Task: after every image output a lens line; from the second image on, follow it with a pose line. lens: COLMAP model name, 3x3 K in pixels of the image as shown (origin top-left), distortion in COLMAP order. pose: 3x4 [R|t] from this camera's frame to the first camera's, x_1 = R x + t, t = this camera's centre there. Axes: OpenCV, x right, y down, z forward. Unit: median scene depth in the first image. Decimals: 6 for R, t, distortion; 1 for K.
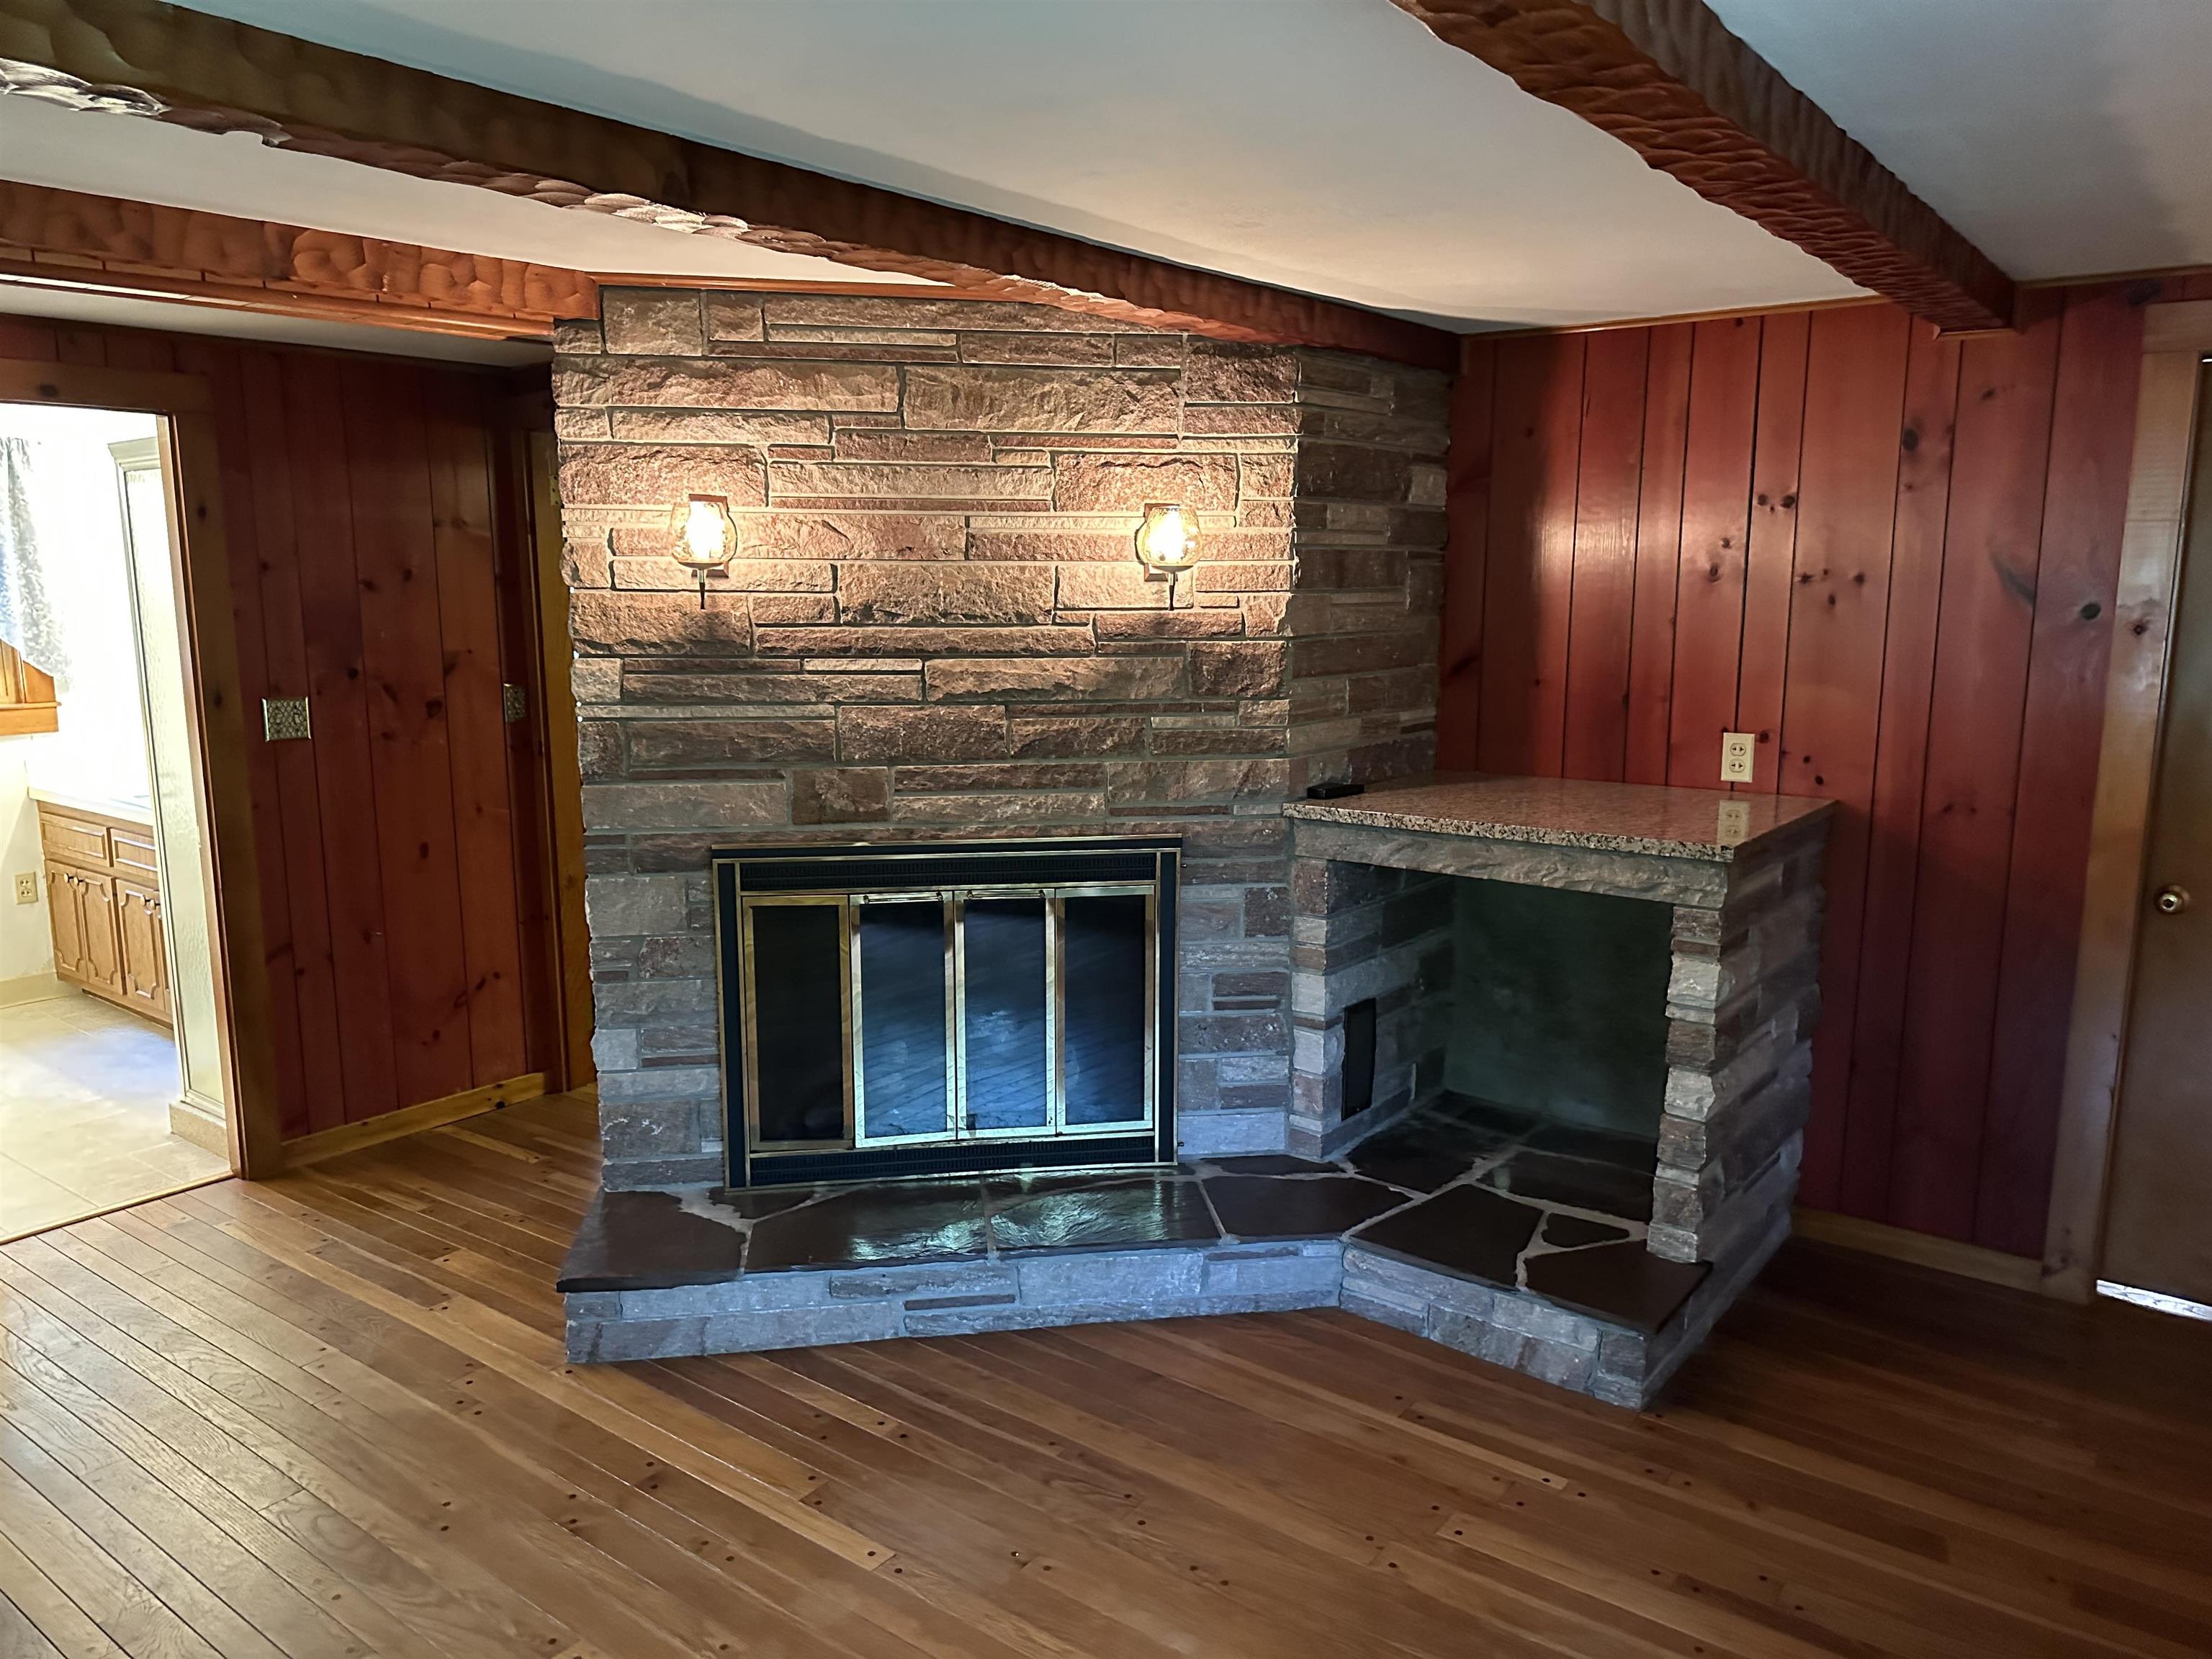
lens RADIAL K [[1539.1, 0, 1098.1], [0, 1539.1, 835.7], [0, 0, 1]] dist [0.149223, -0.216873]
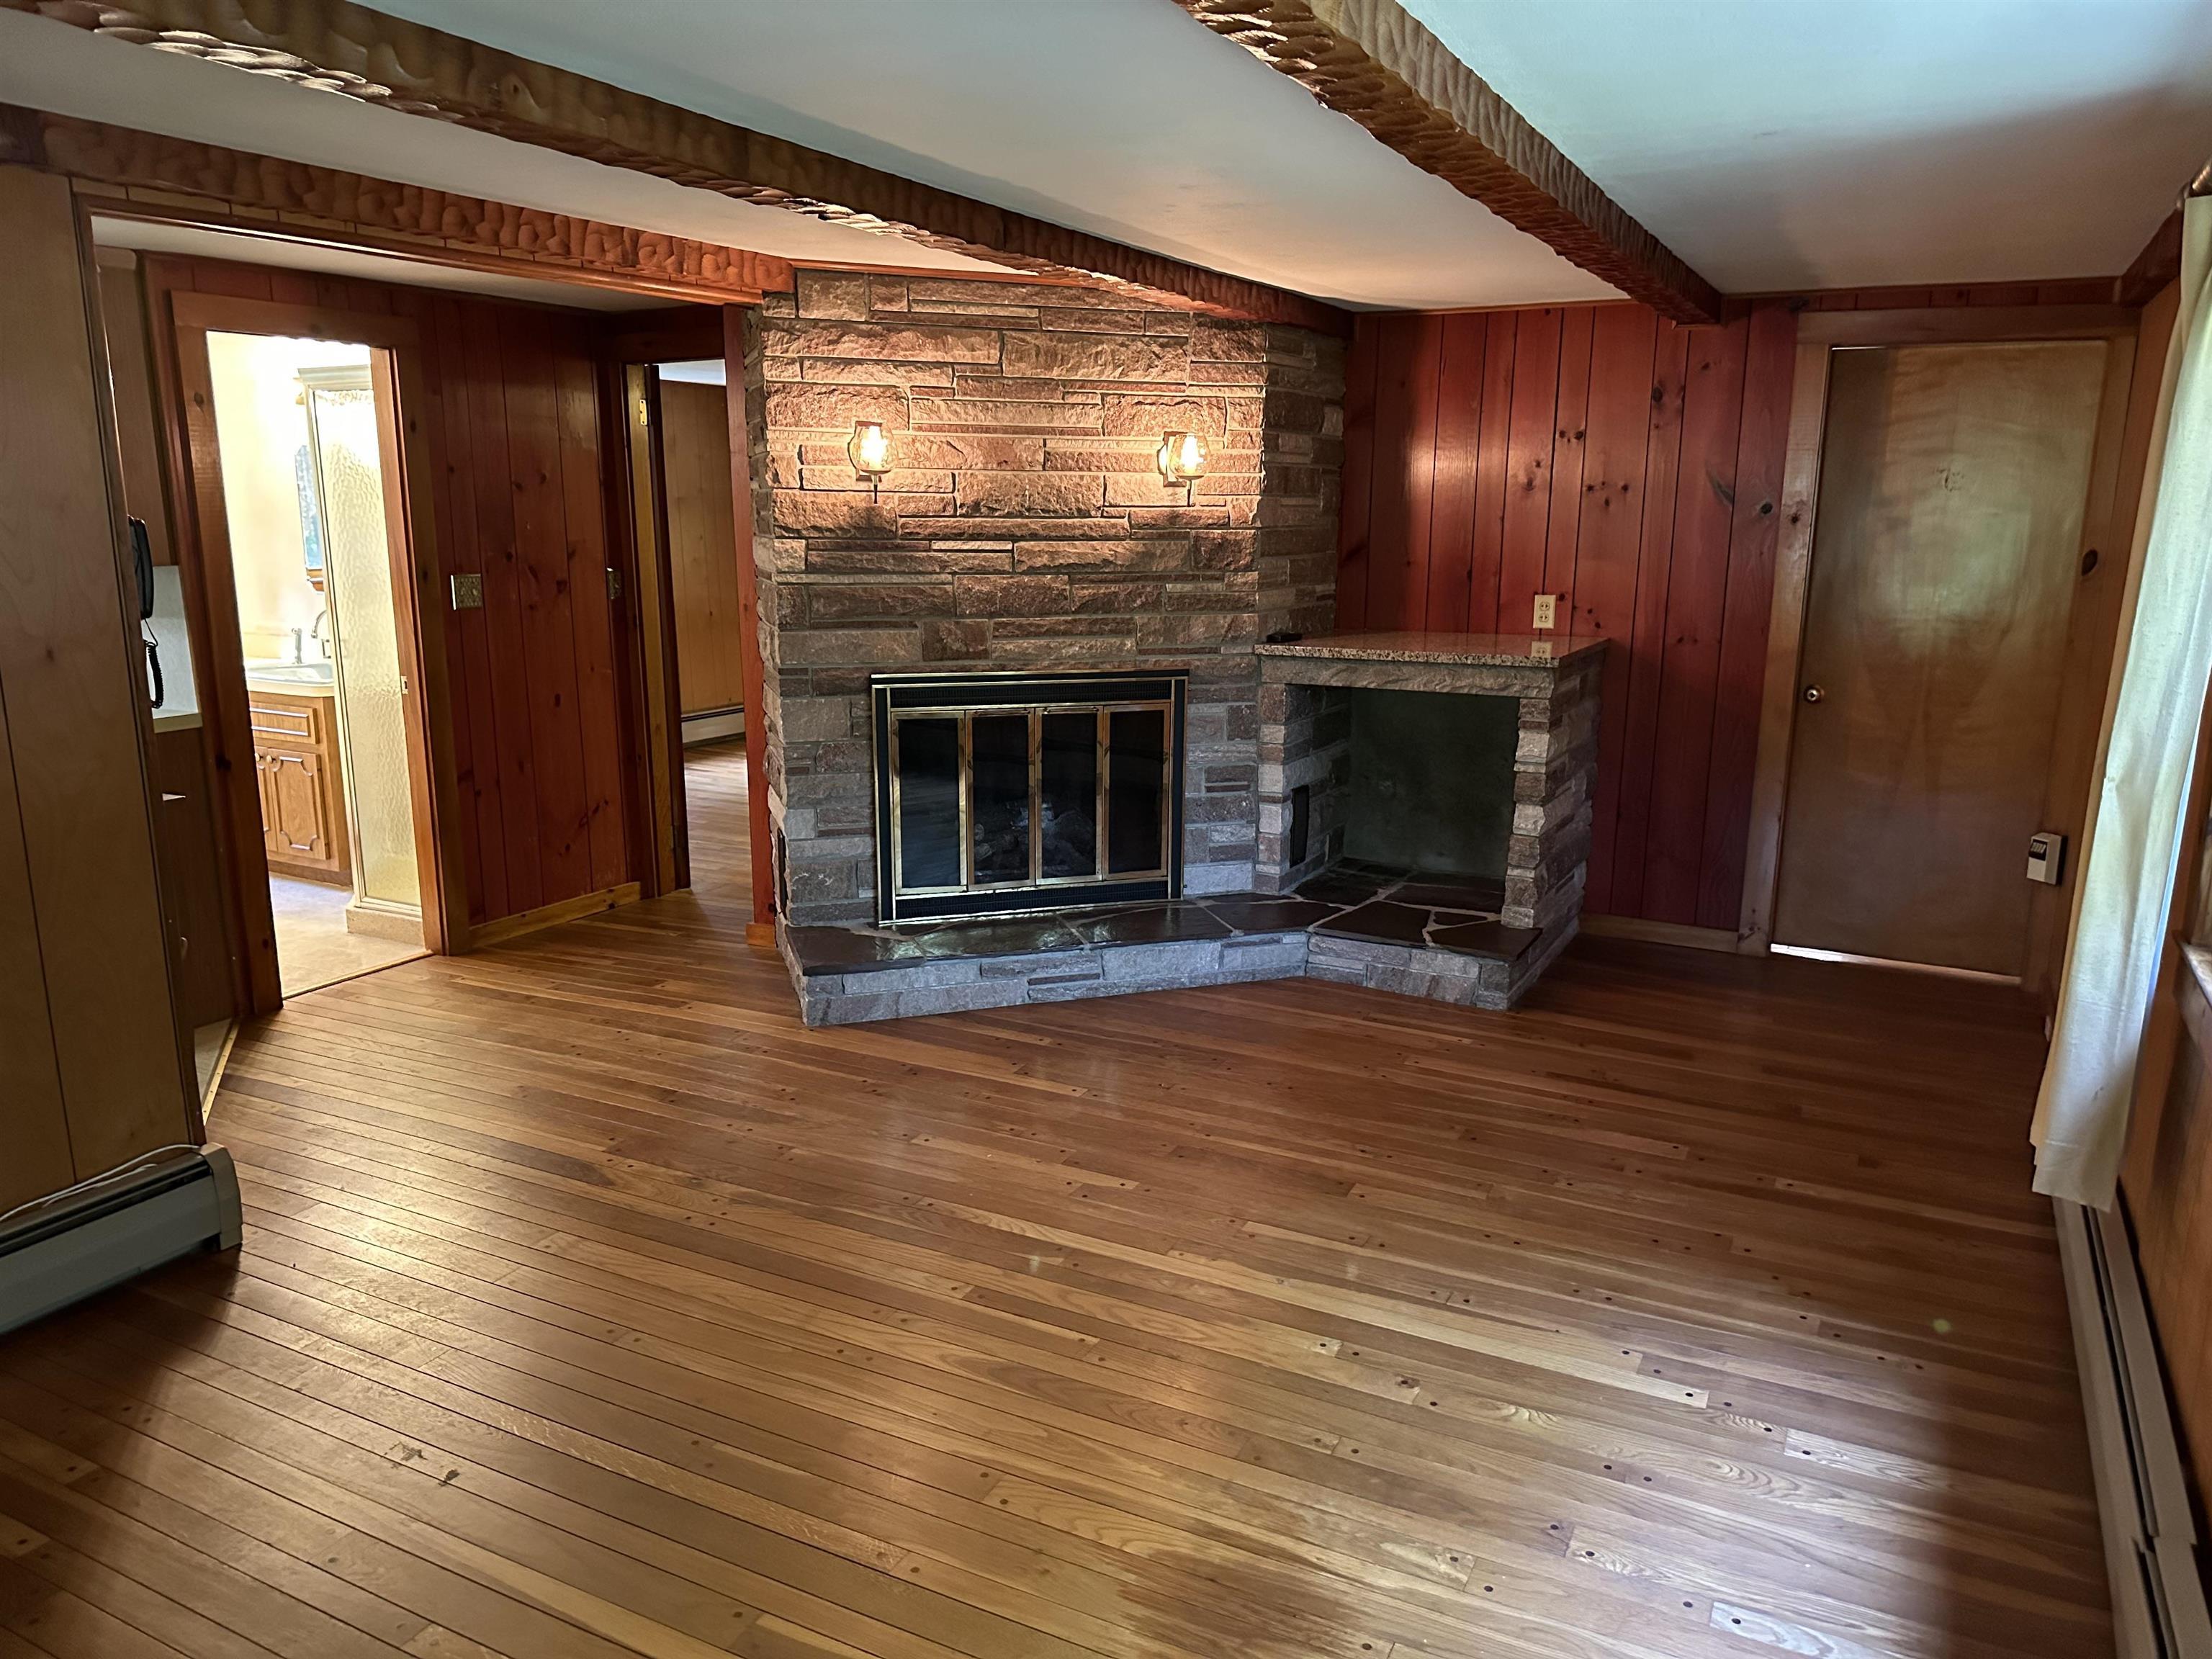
lens RADIAL K [[1558.5, 0, 1105.7], [0, 1558.5, 836.7], [0, 0, 1]] dist [0.200807, -0.377877]
pose [[0.984282, -0.030417, 0.173968, -0.286627], [0.022876, 0.998716, 0.045192, 0.091768], [-0.175119, -0.040503, 0.983714, -0.436195]]
